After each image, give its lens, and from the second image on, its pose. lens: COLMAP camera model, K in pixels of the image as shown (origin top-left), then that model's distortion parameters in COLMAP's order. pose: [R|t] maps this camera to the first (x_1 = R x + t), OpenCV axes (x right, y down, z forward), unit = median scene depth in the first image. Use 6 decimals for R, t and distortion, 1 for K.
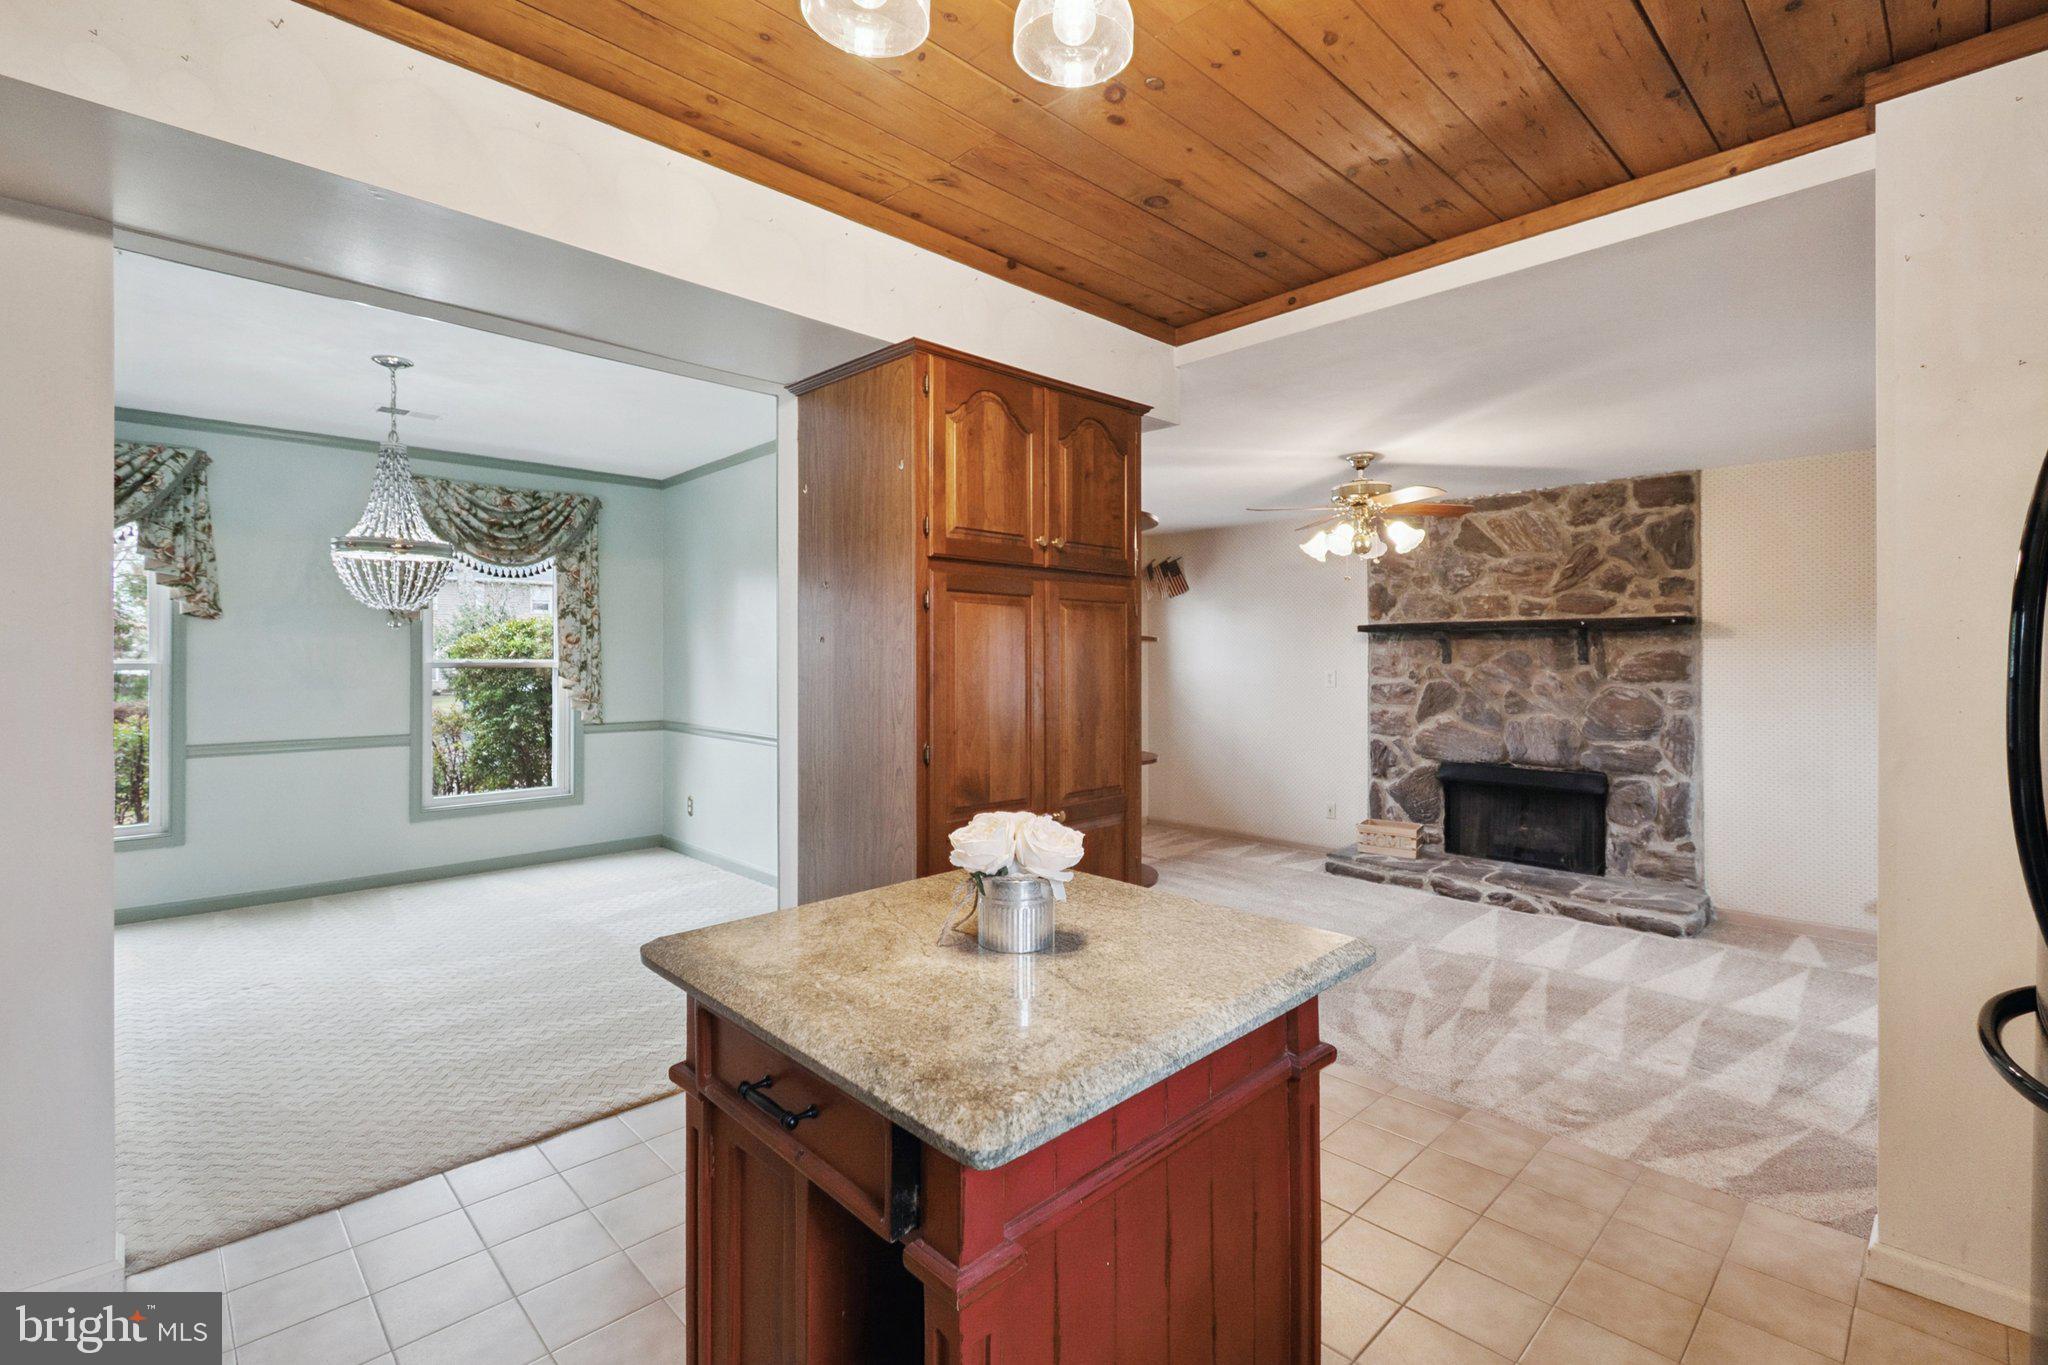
lens RADIAL K [[910.1, 0, 1022.2], [0, 910.1, 658.0], [0, 0, 1]] dist [0.001514, -0.000905]
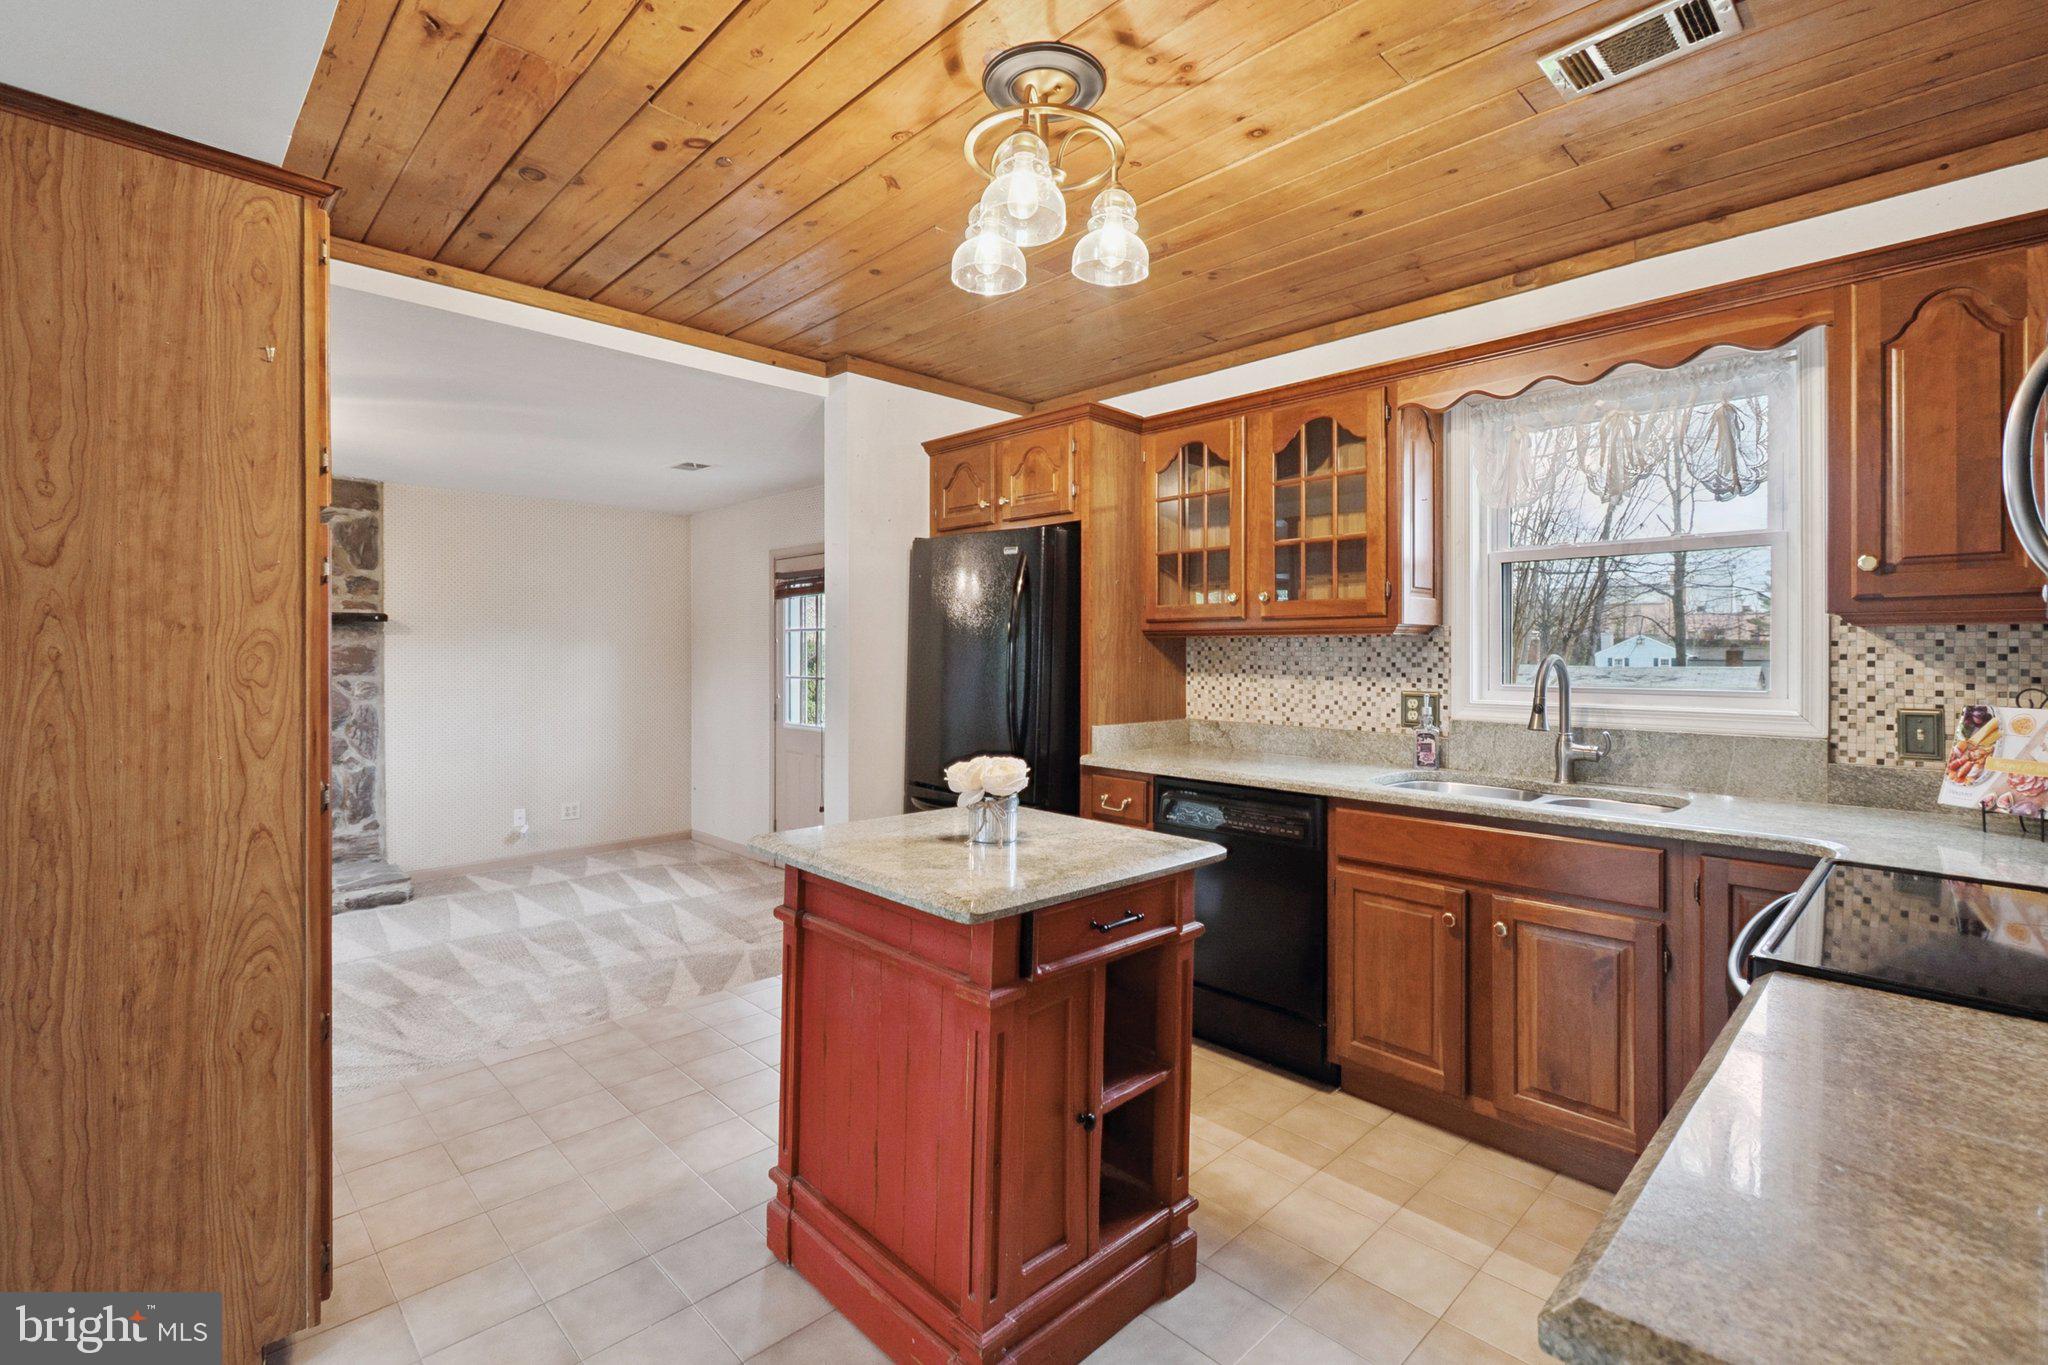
lens RADIAL K [[920.3, 0, 1026.7], [0, 920.3, 652.0], [0, 0, 1]] dist [-0.000074, -0.000183]
pose [[-0.010471, -0.000110, 0.999945, -0.375591], [-0.002579, 0.999997, 0.000083, -0.001981], [-0.999942, -0.002578, -0.010471, 0.227684]]
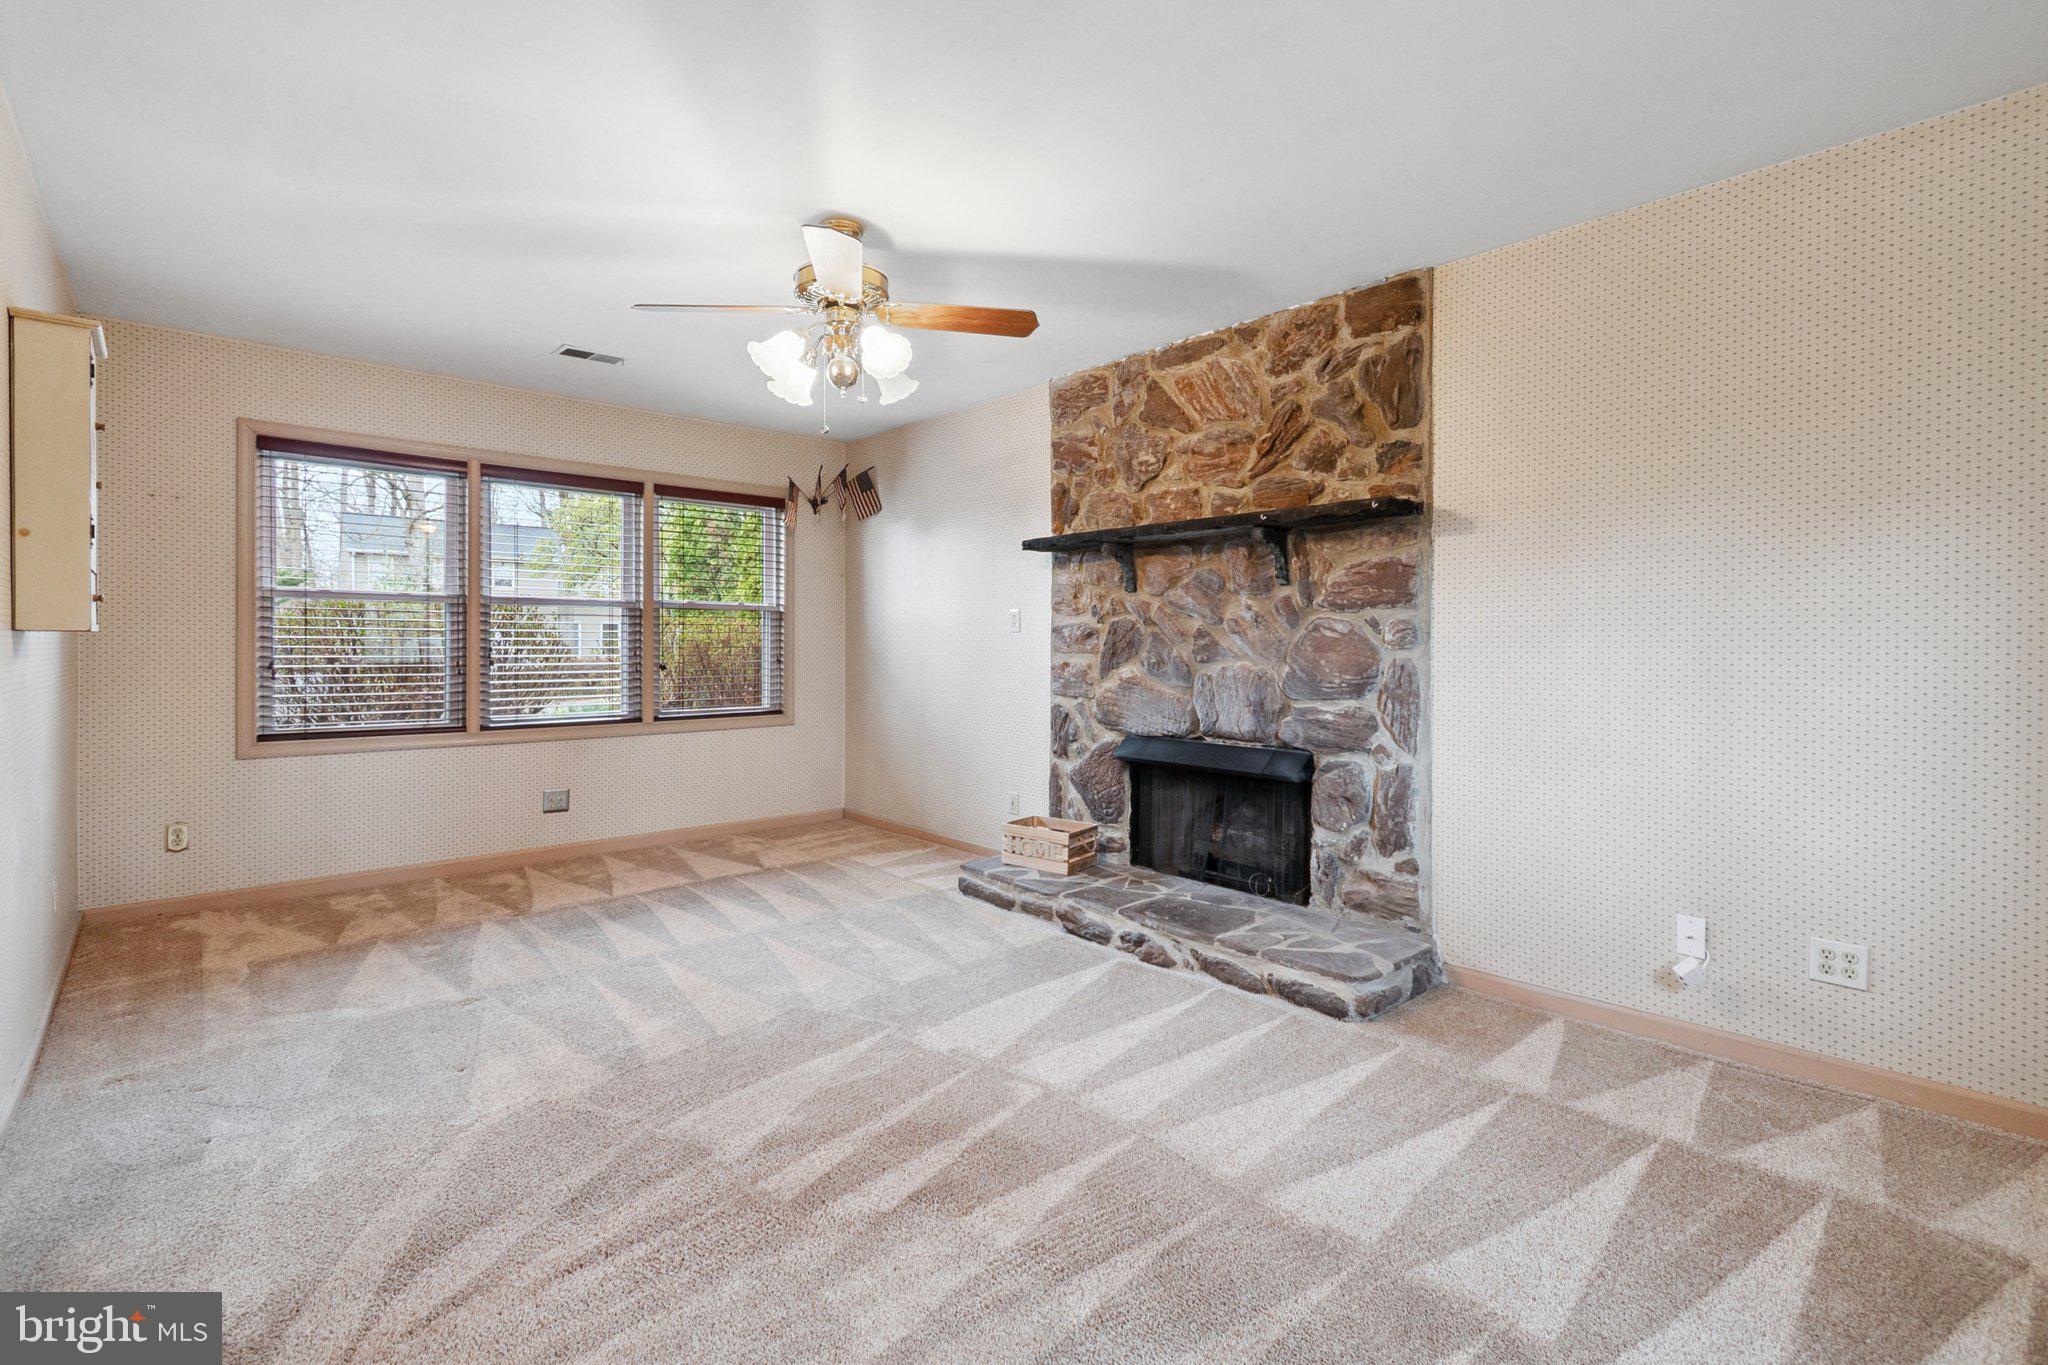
lens RADIAL K [[920.3, 0, 1026.7], [0, 920.3, 652.0], [0, 0, 1]] dist [-0.000074, -0.000183]
pose [[0.999840, 0.005368, -0.017062, 0.471207], [-0.005206, 0.999941, 0.009489, 0.053069], [0.017112, -0.009399, 0.999809, 0.353277]]
